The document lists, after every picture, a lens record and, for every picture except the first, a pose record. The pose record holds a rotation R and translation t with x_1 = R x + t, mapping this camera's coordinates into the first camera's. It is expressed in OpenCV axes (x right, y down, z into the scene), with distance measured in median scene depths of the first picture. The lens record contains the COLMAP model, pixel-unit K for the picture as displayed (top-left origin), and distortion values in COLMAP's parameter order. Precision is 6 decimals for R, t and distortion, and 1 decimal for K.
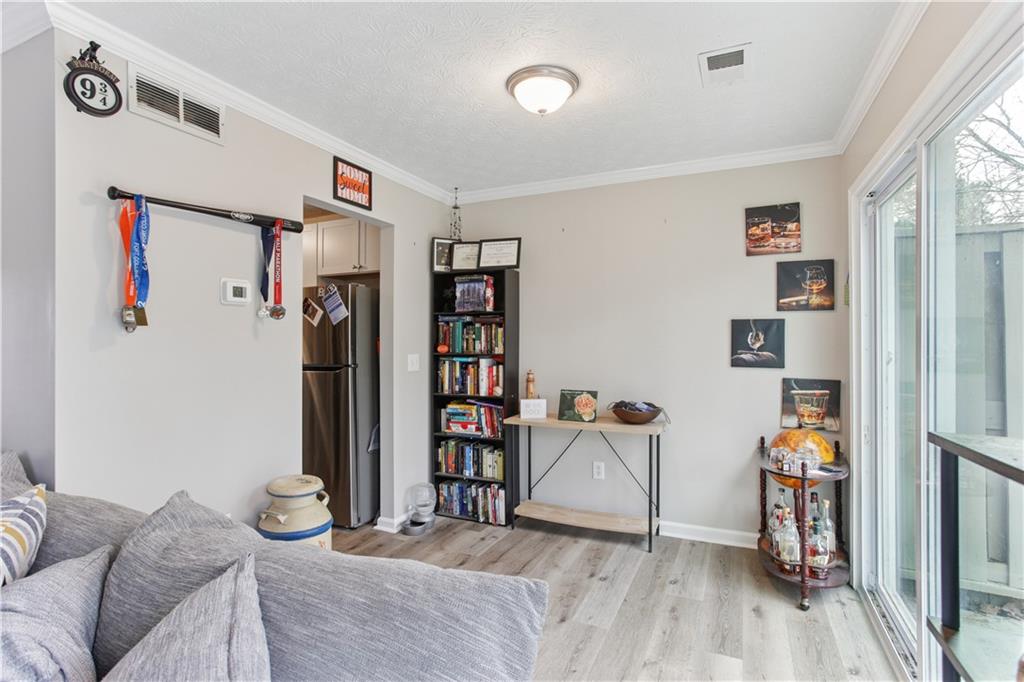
lens RADIAL K [[505.7, 0, 514.6], [0, 505.7, 334.6], [0, 0, 1]] dist [-0.027798, 0.008847]
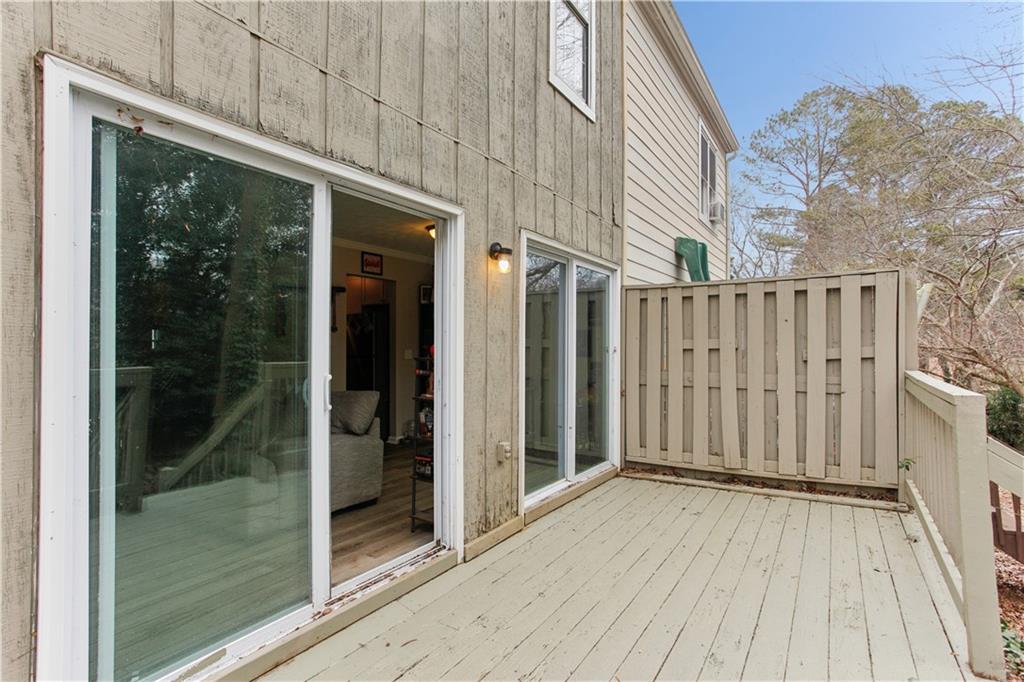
lens RADIAL K [[505.7, 0, 507.6], [0, 505.7, 344.1], [0, 0, 1]] dist [-0.027798, 0.008847]
pose [[0.988217, 0.002583, -0.153041, 0.520455], [-0.000925, 0.999940, 0.010903, -0.002243], [0.153060, -0.010633, 0.988160, -0.902814]]
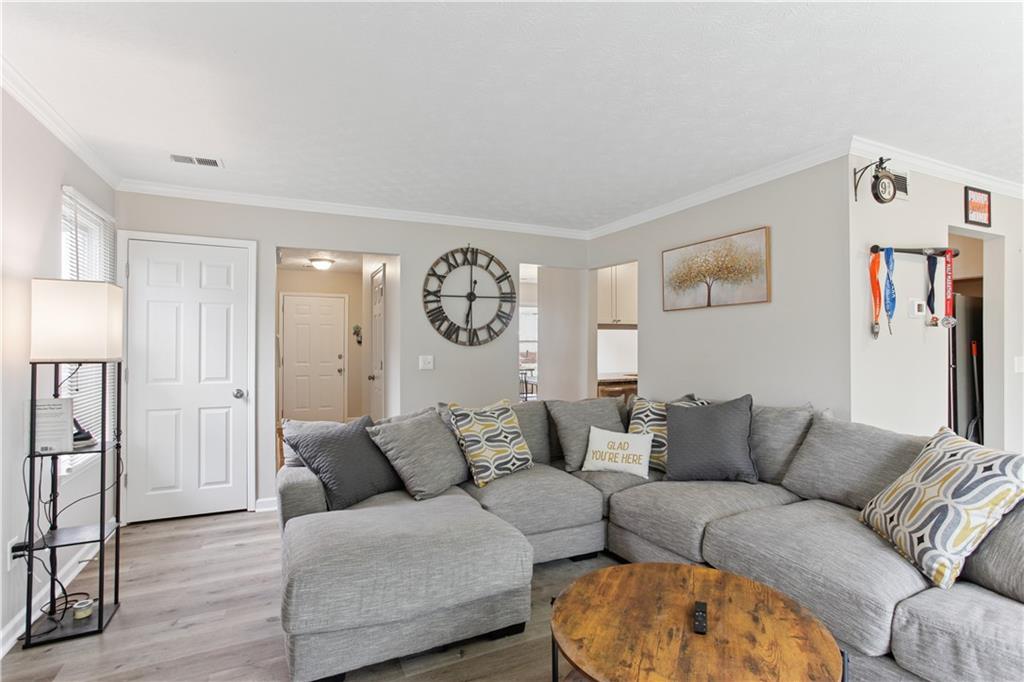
lens RADIAL K [[505.7, 0, 512.0], [0, 505.7, 342.1], [0, 0, 1]] dist [-0.027798, 0.008847]
pose [[0.756351, -0.003139, -0.654159, -0.387611], [0.009517, 0.999935, 0.006205, -0.009573], [0.654097, -0.010919, 0.756332, -0.549127]]
